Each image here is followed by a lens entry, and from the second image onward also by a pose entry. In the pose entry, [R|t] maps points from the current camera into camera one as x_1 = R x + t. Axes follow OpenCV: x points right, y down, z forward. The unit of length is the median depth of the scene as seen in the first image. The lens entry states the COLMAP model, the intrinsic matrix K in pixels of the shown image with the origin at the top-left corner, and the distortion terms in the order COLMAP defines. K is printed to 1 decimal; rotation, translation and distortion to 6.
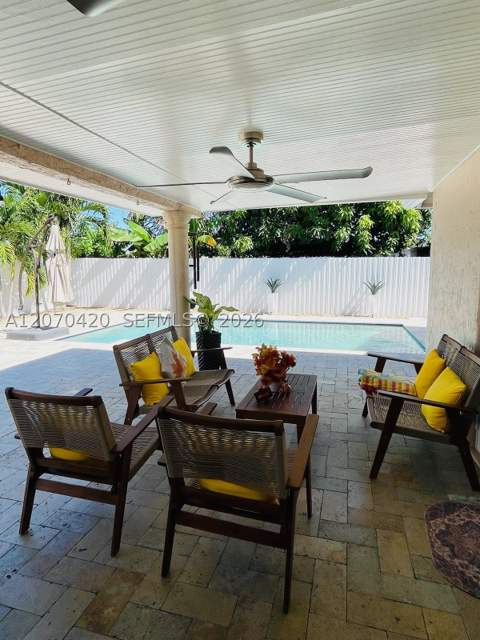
lens RADIAL K [[368.3, 0, 240.0], [0, 368.3, 320.0], [0, 0, 1]] dist [0.000534, -0.000826]
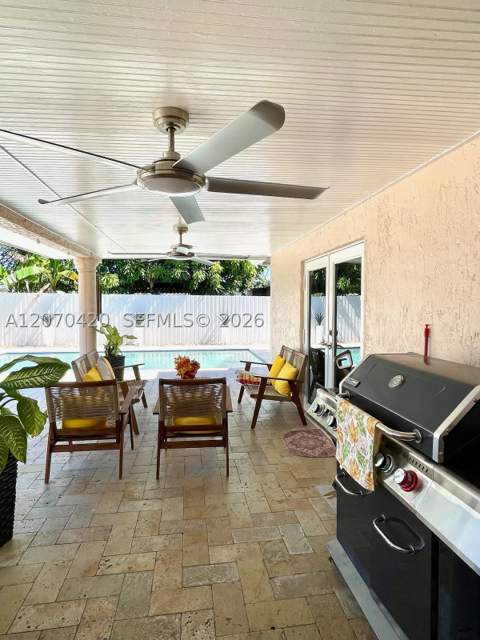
lens RADIAL K [[368.3, 0, 240.0], [0, 368.3, 320.0], [0, 0, 1]] dist [0.000534, -0.000826]
pose [[0.914110, -0.009470, 0.405356, -0.200020], [0.047877, 0.995254, -0.084715, 0.039742], [-0.402630, 0.096846, 0.910225, -0.300892]]
